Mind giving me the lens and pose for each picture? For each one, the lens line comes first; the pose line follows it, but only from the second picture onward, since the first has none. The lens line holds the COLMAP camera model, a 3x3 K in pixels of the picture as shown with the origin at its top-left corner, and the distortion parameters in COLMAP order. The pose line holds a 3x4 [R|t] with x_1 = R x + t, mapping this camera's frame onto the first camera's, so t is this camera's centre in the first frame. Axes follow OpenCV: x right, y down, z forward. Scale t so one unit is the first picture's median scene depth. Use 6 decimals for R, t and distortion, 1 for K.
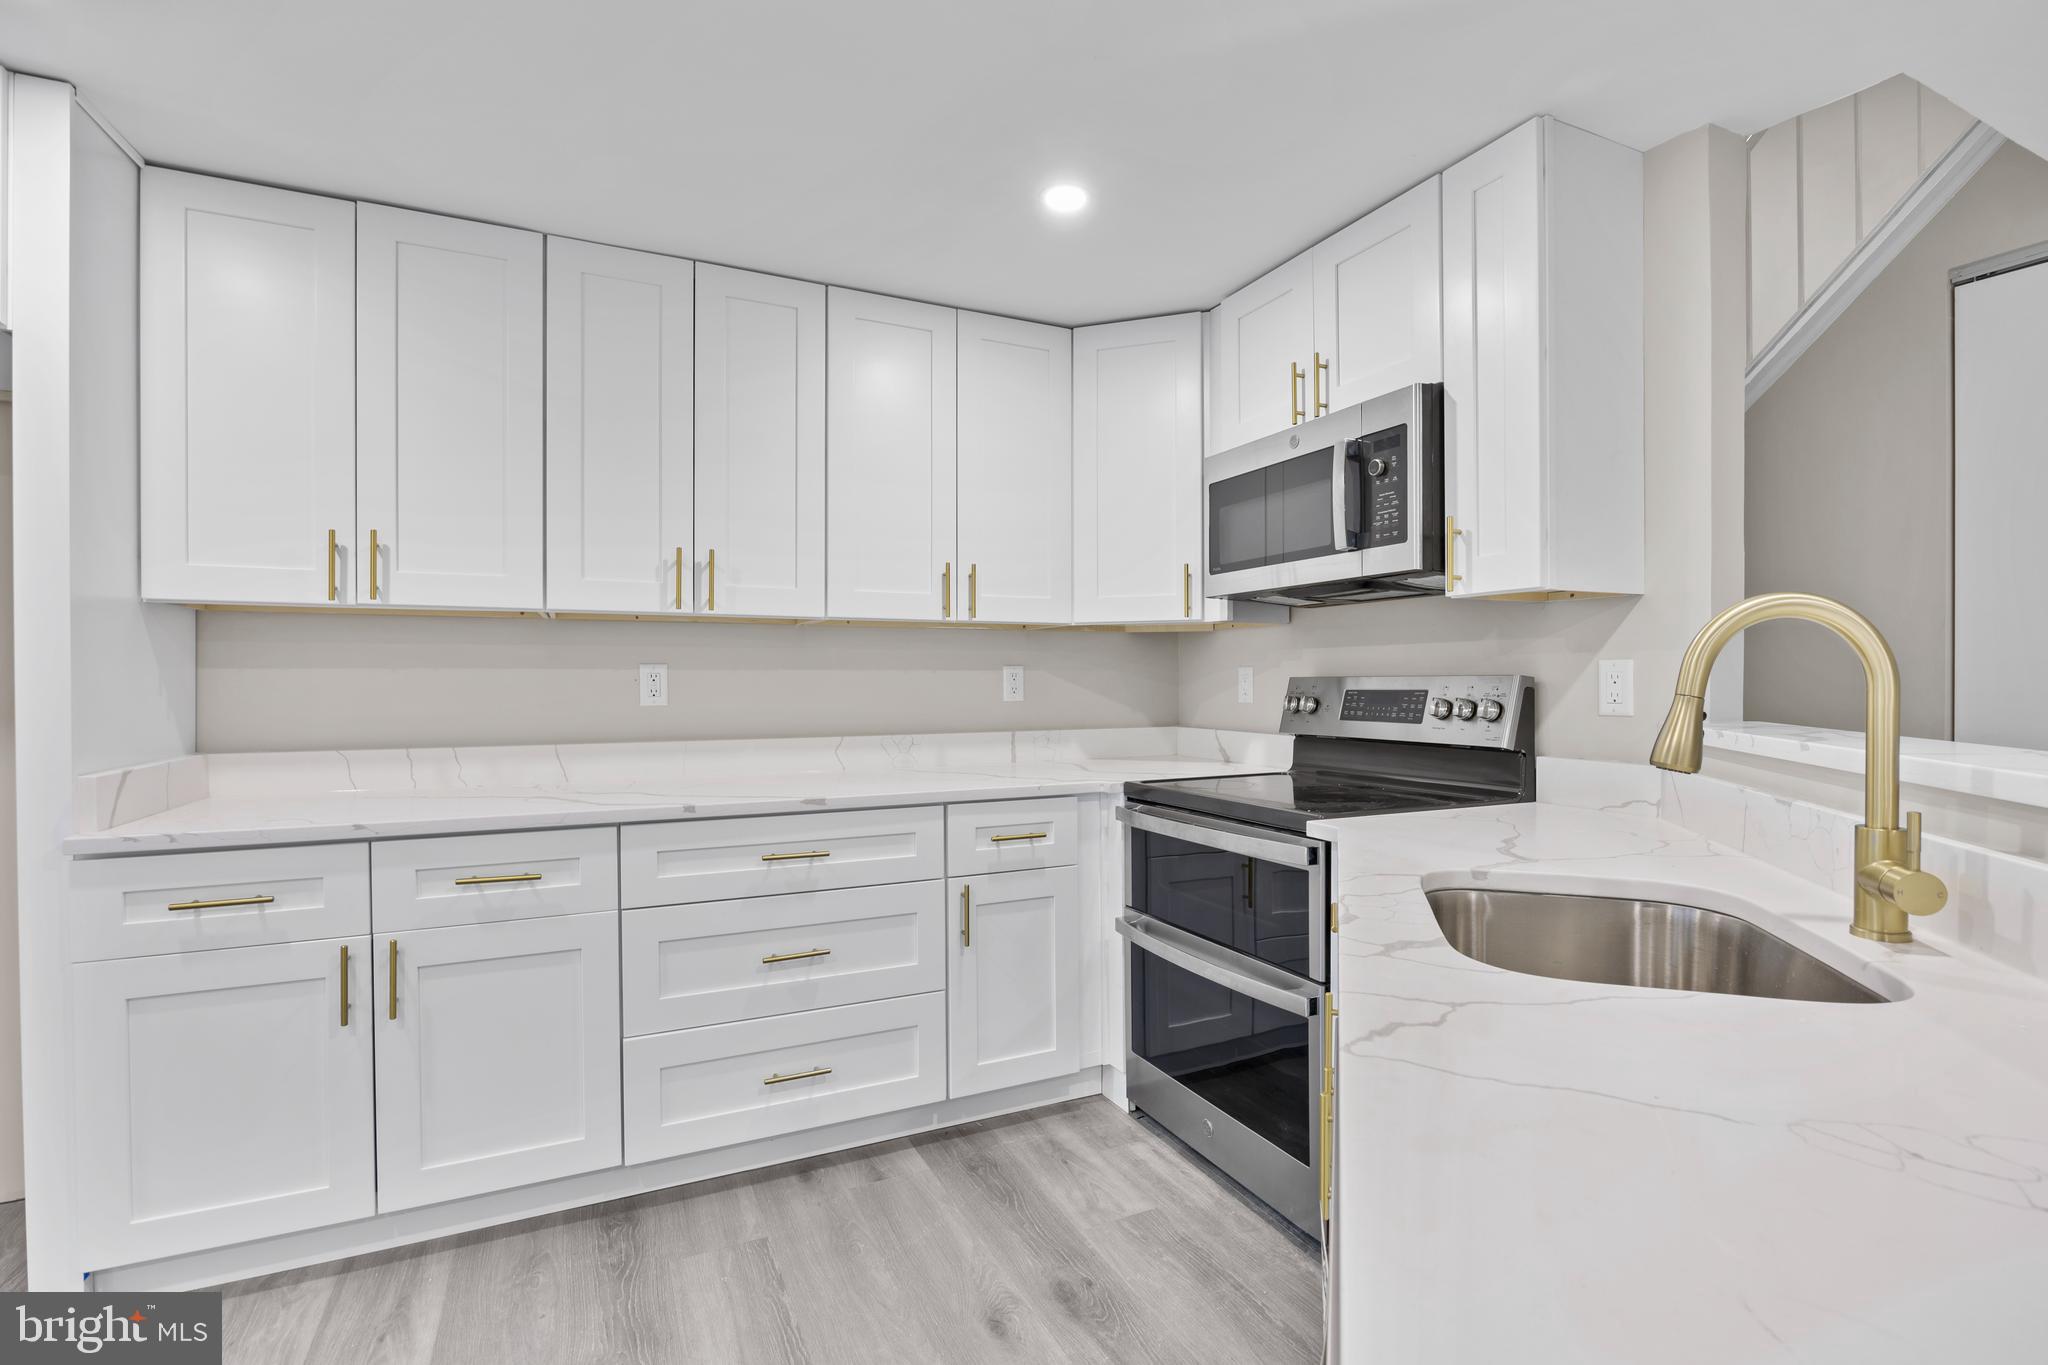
lens RADIAL K [[929.3, 0, 1028.1], [0, 929.3, 684.4], [0, 0, 1]] dist [-0.014166, 0.000670]
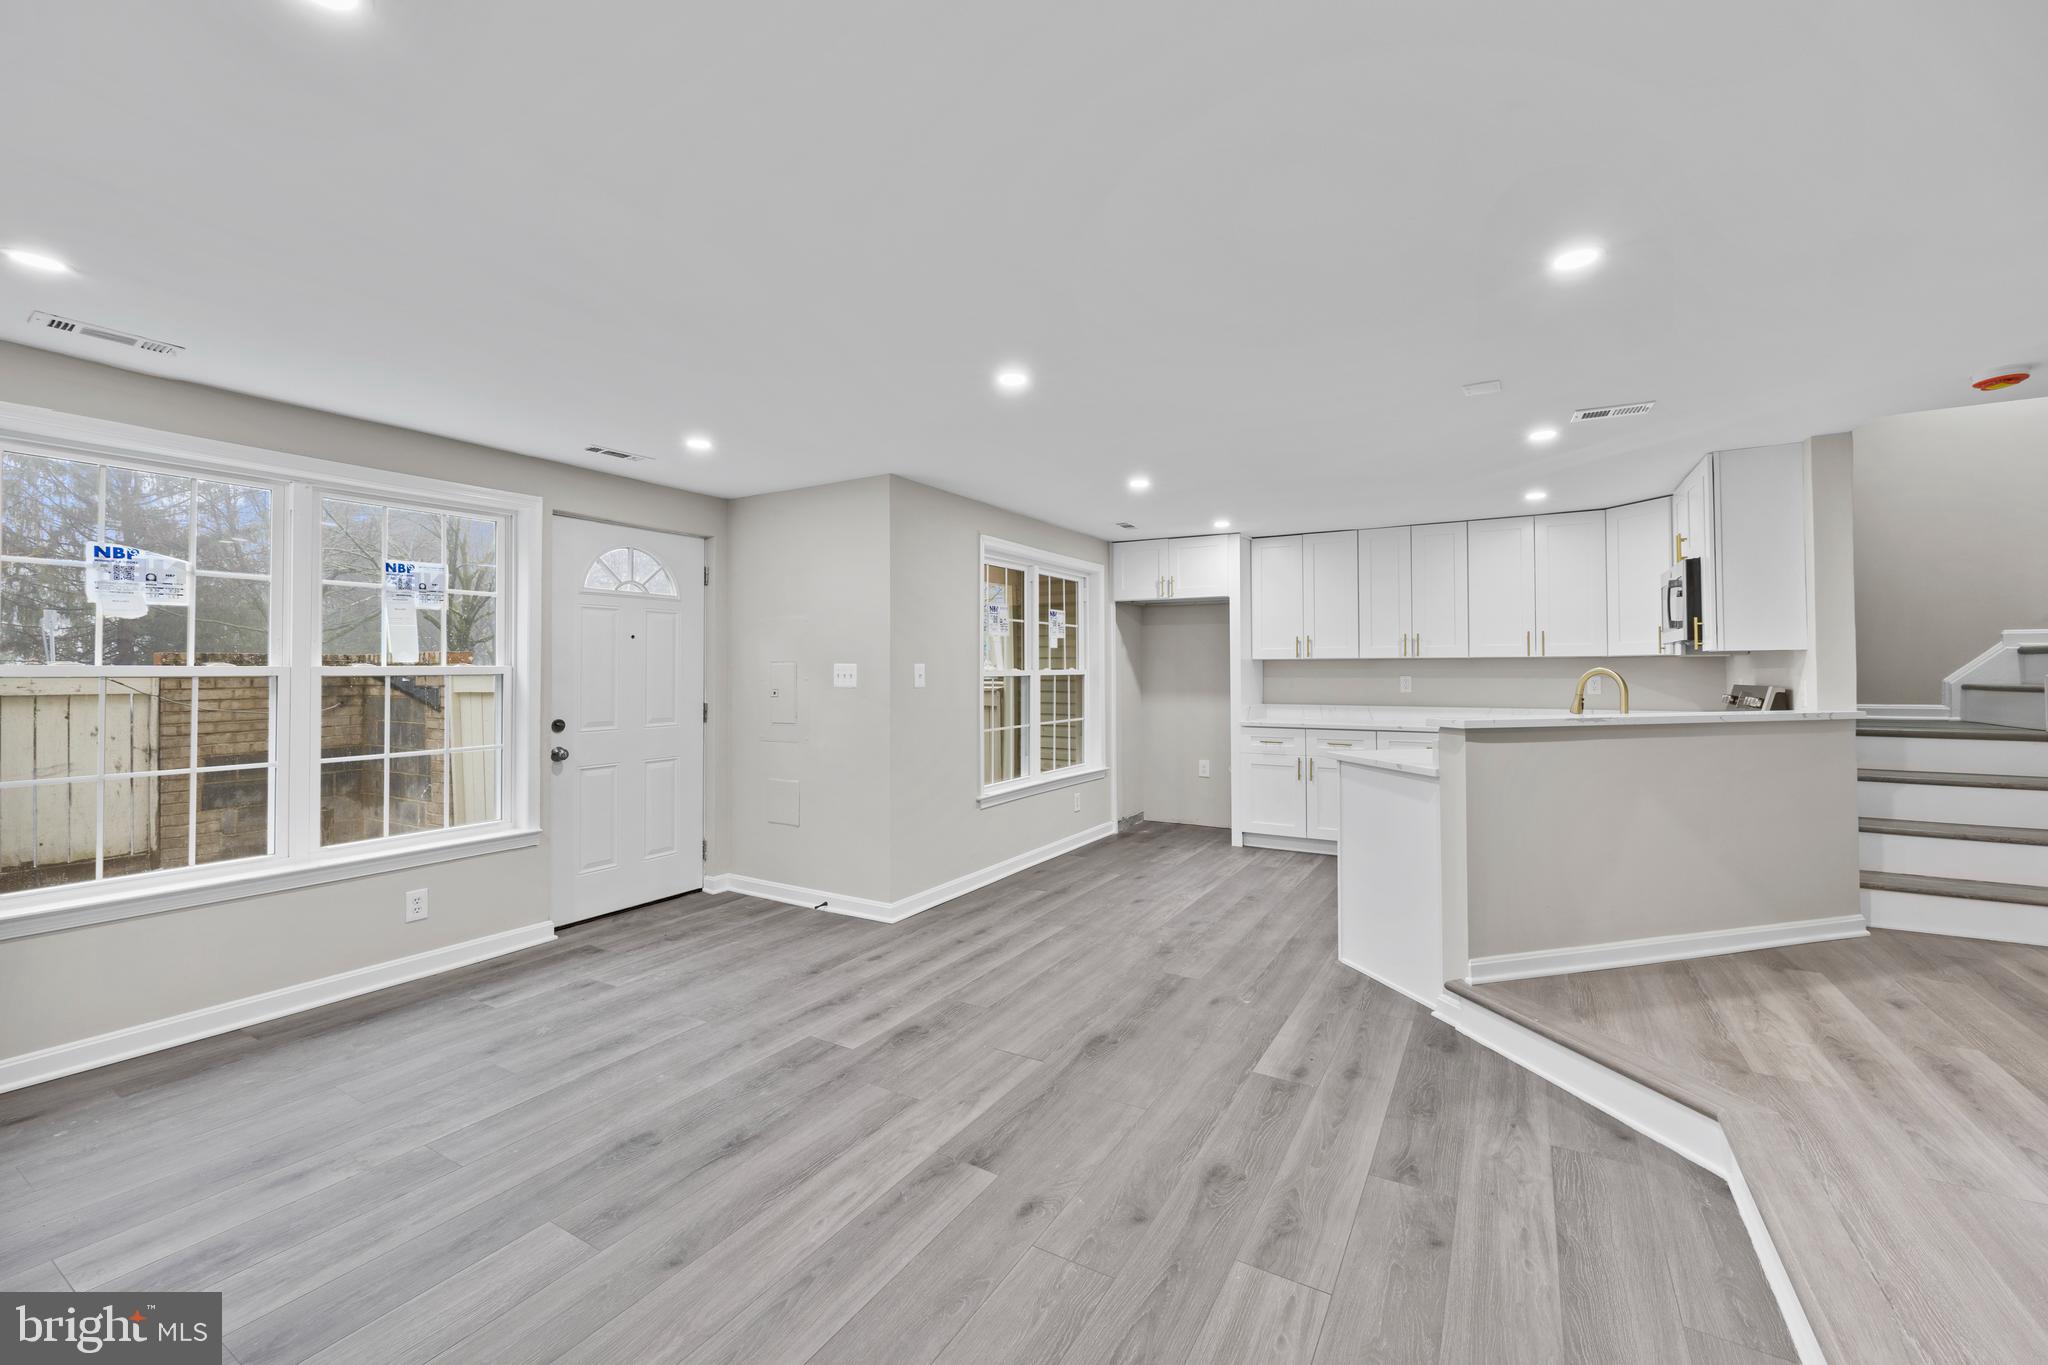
lens RADIAL K [[826.7, 0, 1032.2], [0, 826.7, 653.1], [0, 0, 1]] dist [-0.004692, 0.000042]
pose [[0.554811, -0.015846, -0.831826, 1.052124], [-0.004318, 0.999750, -0.021925, -0.033646], [0.831965, 0.015756, 0.554604, -1.276111]]
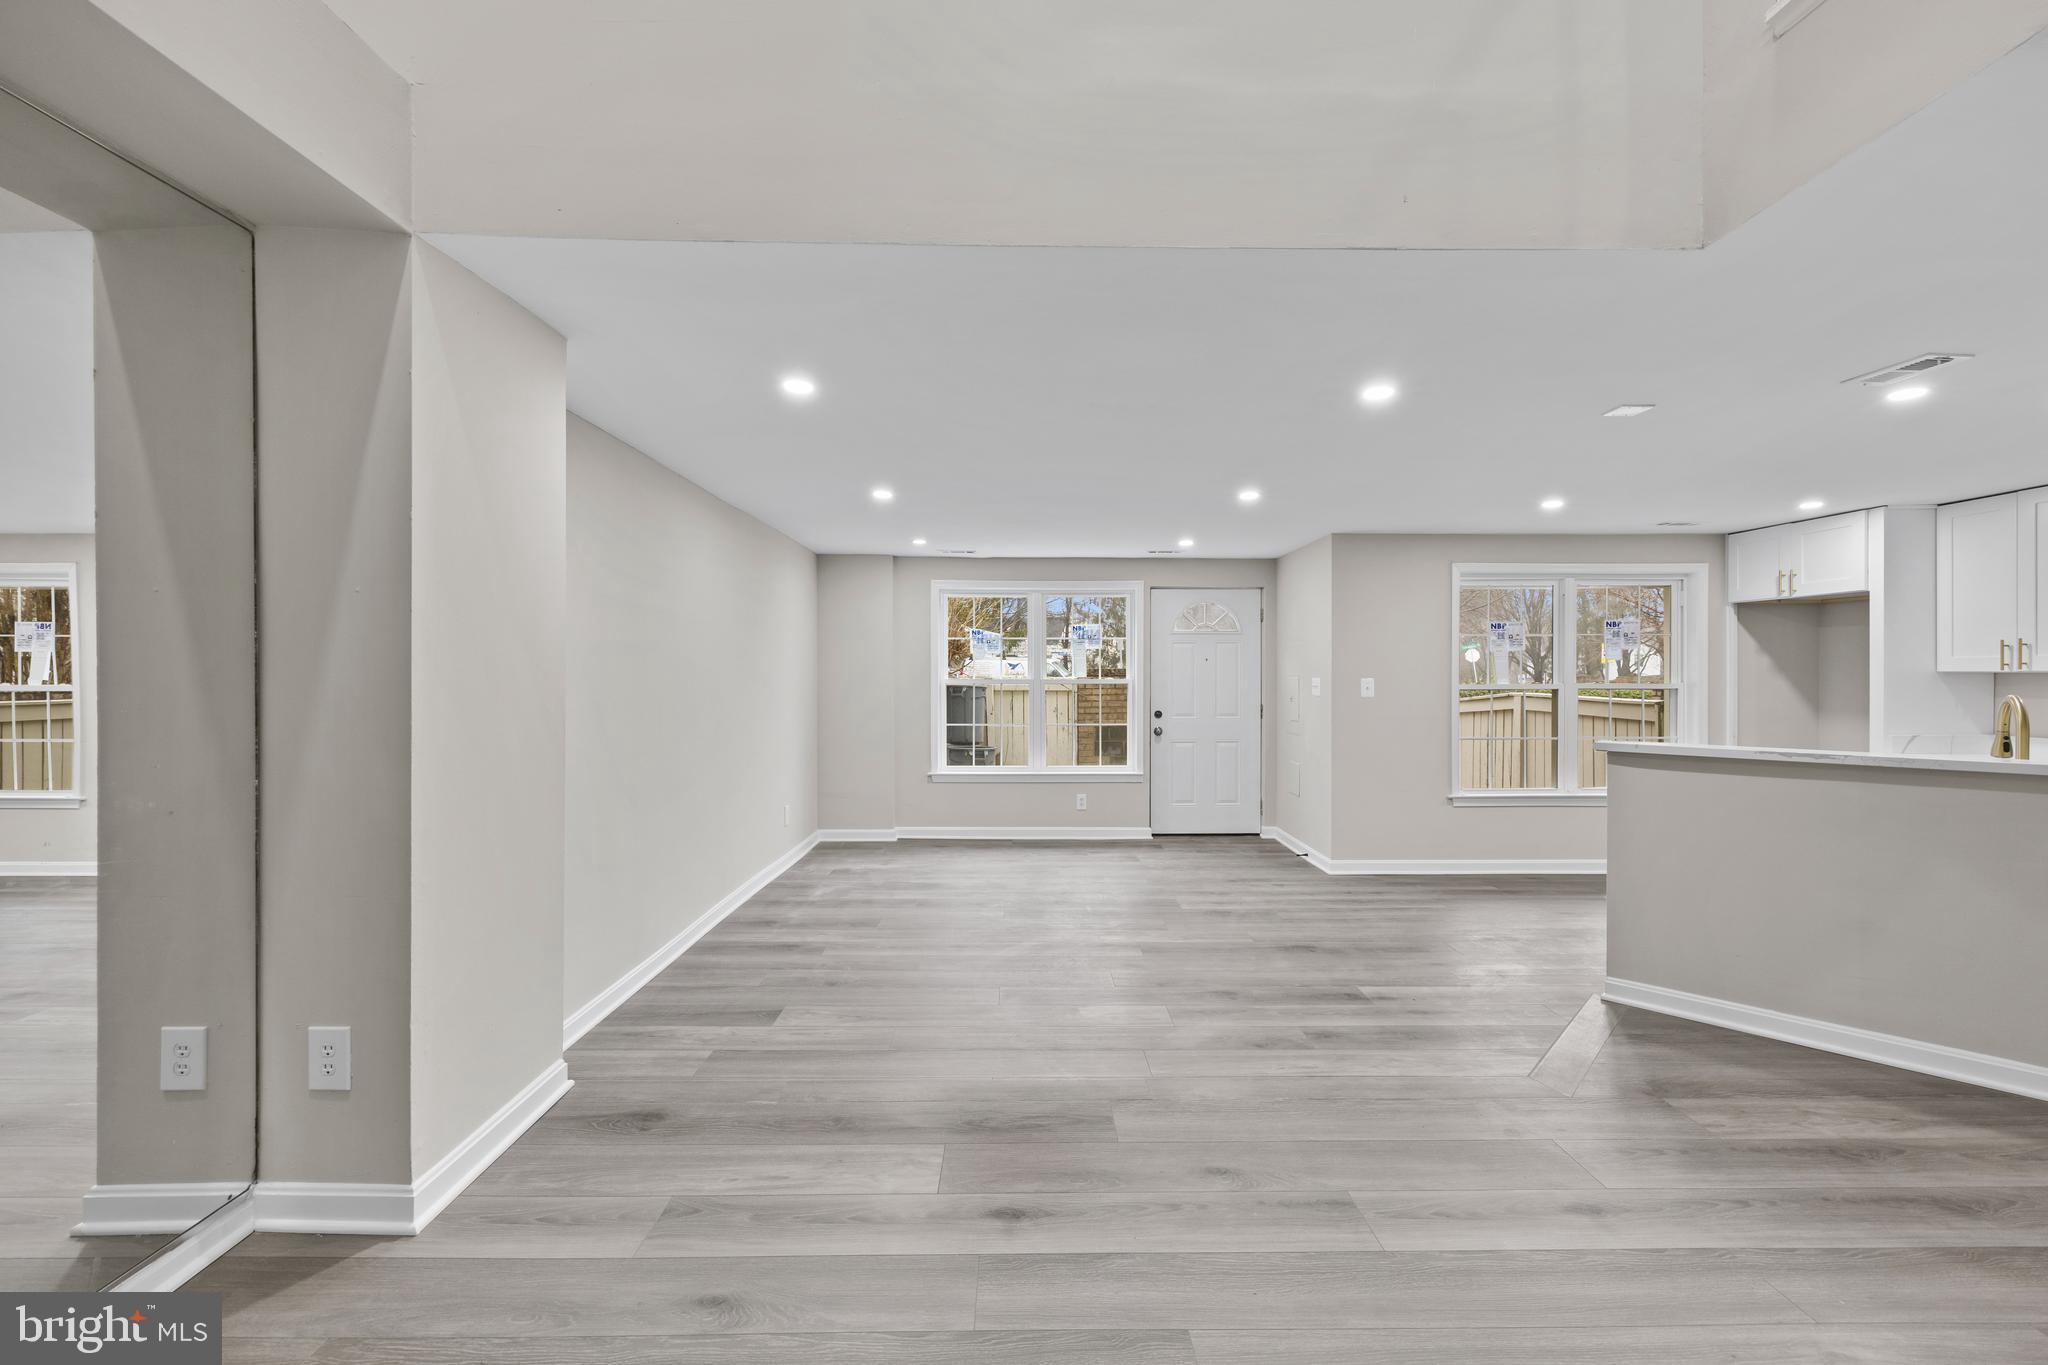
lens RADIAL K [[839.7, 0, 1028.3], [0, 839.7, 677.0], [0, 0, 1]] dist [-0.000253, -0.000190]
pose [[-0.429258, 0.005485, -0.903165, 1.943840], [-0.005319, 0.999949, 0.008601, -0.070700], [0.903166, 0.008496, -0.429207, -0.263970]]
